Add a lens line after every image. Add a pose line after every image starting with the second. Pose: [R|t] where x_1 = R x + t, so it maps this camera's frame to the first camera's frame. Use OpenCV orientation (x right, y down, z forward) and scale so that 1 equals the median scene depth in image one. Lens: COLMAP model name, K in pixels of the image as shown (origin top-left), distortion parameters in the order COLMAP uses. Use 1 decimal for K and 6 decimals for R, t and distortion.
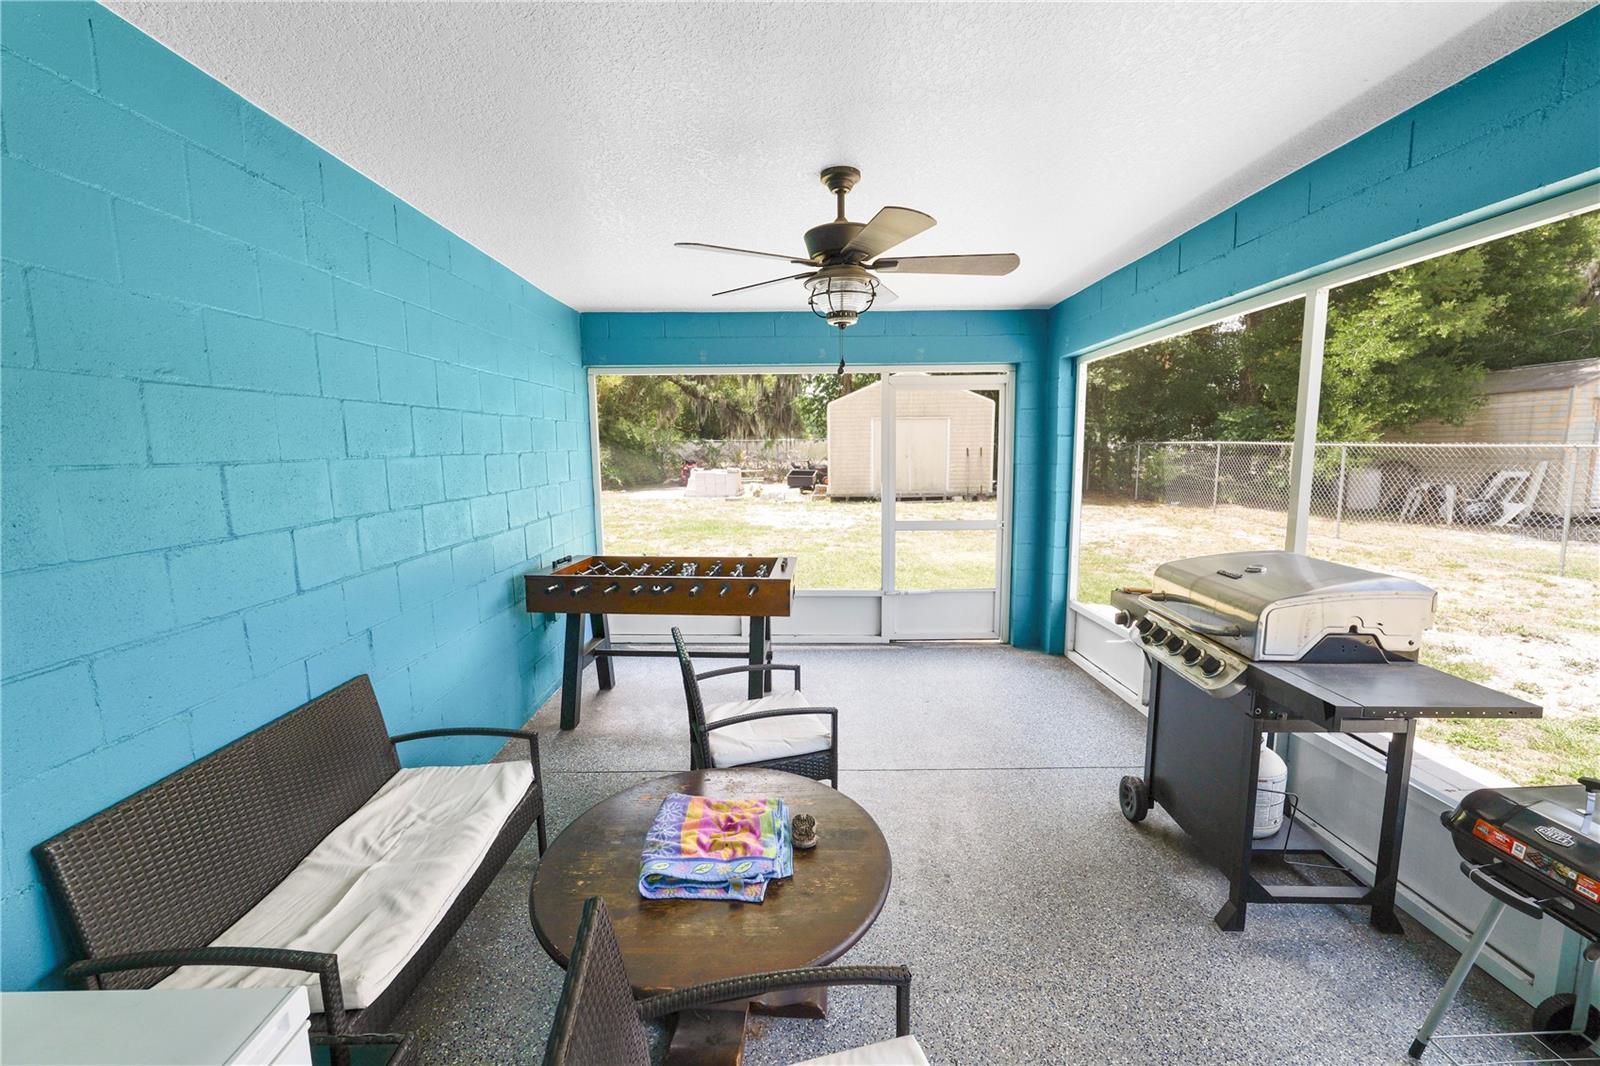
lens RADIAL K [[652.2, 0, 800.0], [0, 652.2, 533.0], [0, 0, 1]] dist [-0.009507, 0.000122]
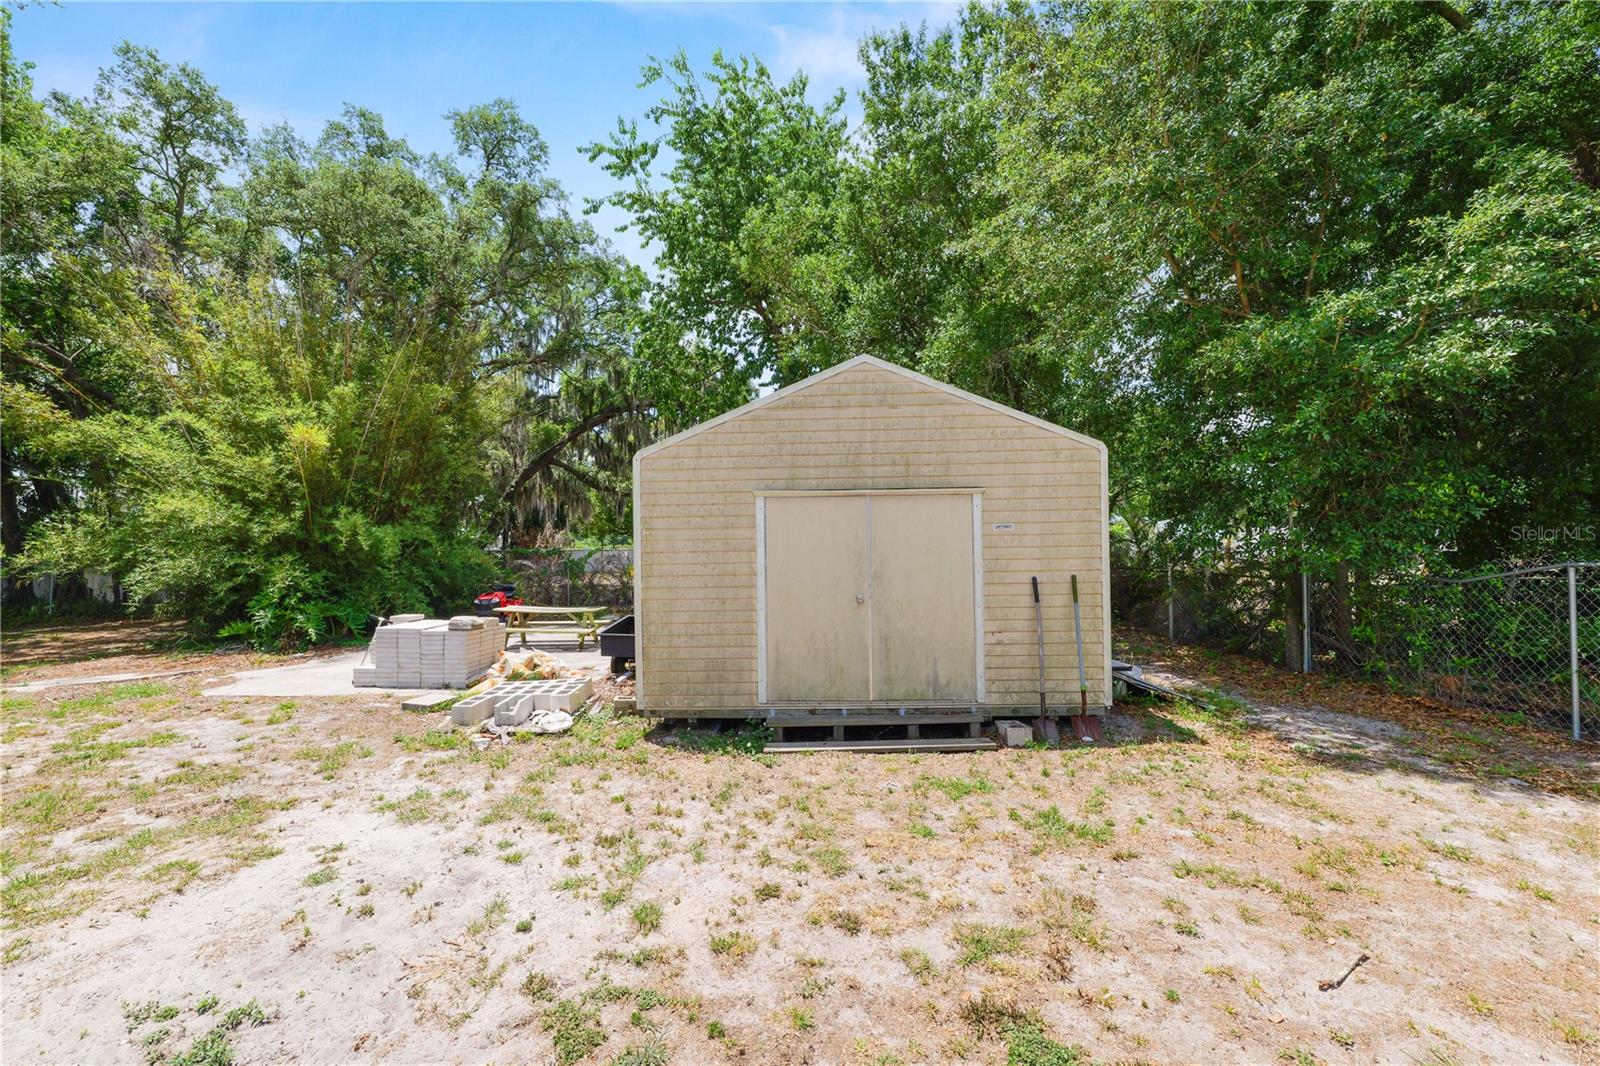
lens RADIAL K [[652.2, 0, 800.0], [0, 652.2, 533.0], [0, 0, 1]] dist [-0.009507, 0.000122]
pose [[0.999932, 0.001027, 0.011574, 0.522798], [0.000827, 0.987269, -0.159059, -0.403493], [-0.011590, 0.159058, 0.987201, 2.667348]]
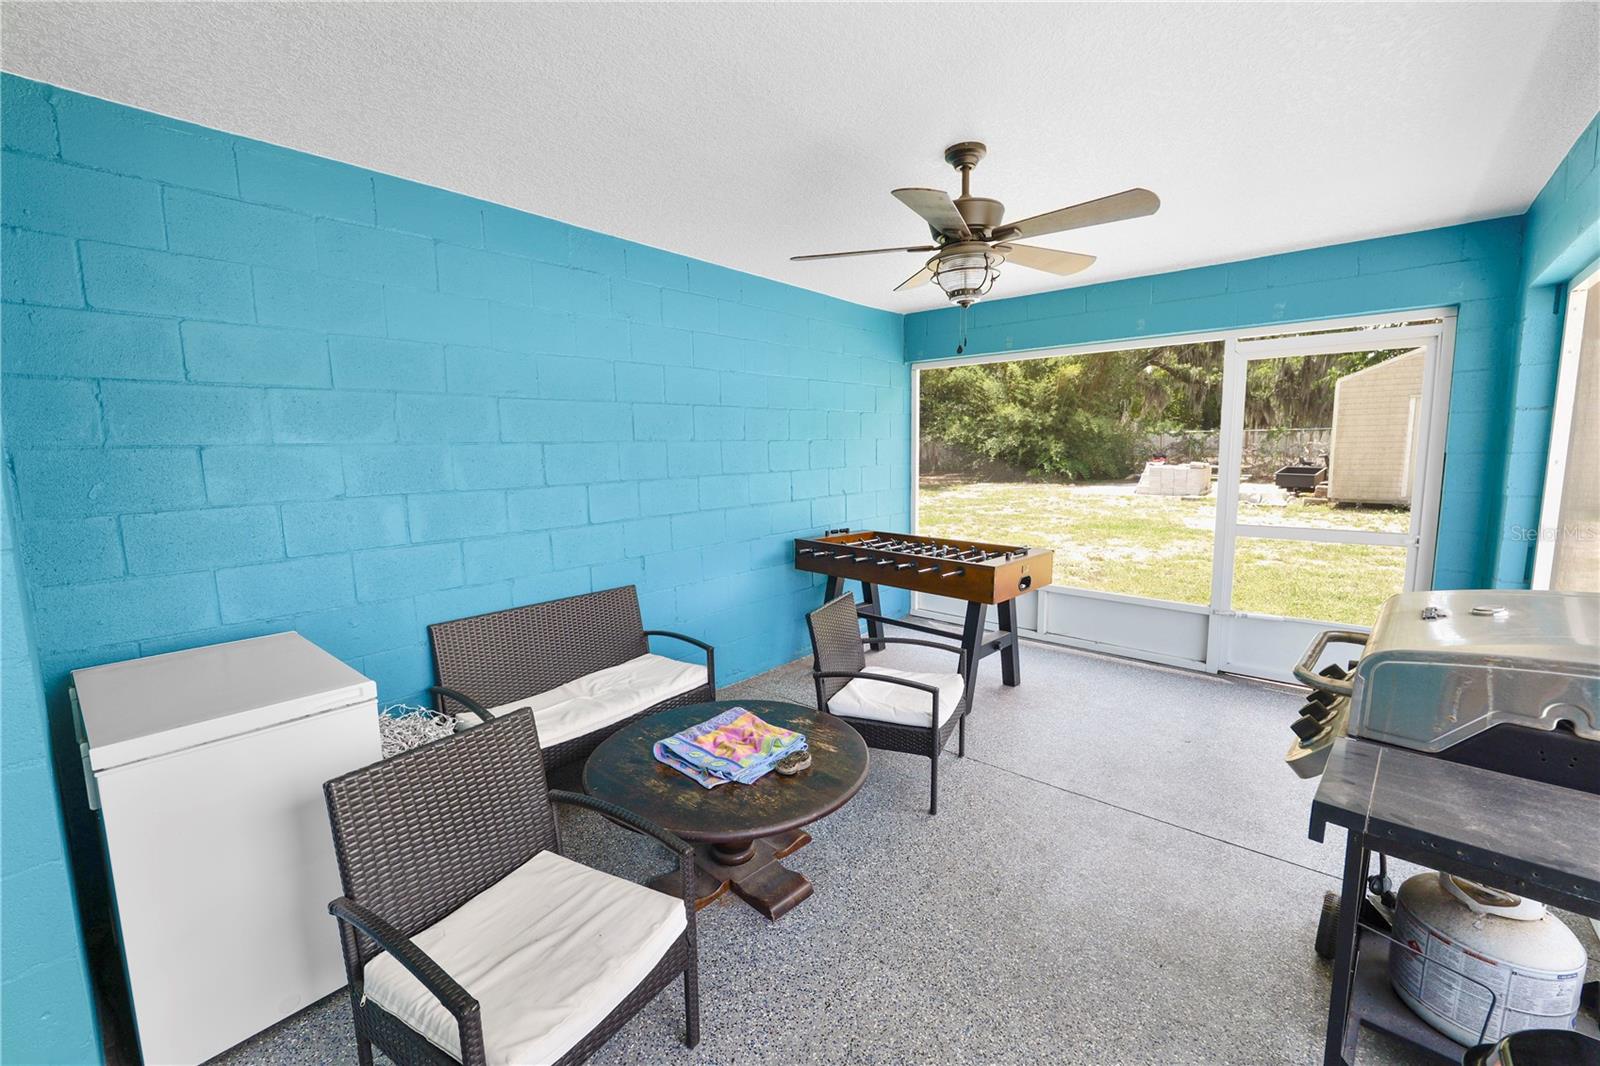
lens RADIAL K [[652.2, 0, 800.0], [0, 652.2, 533.0], [0, 0, 1]] dist [-0.009507, 0.000122]
pose [[0.752435, 0.084337, -0.653245, 0.325596], [-0.078462, 0.996184, 0.038236, 0.005120], [0.653976, 0.022485, 0.756181, 0.059216]]
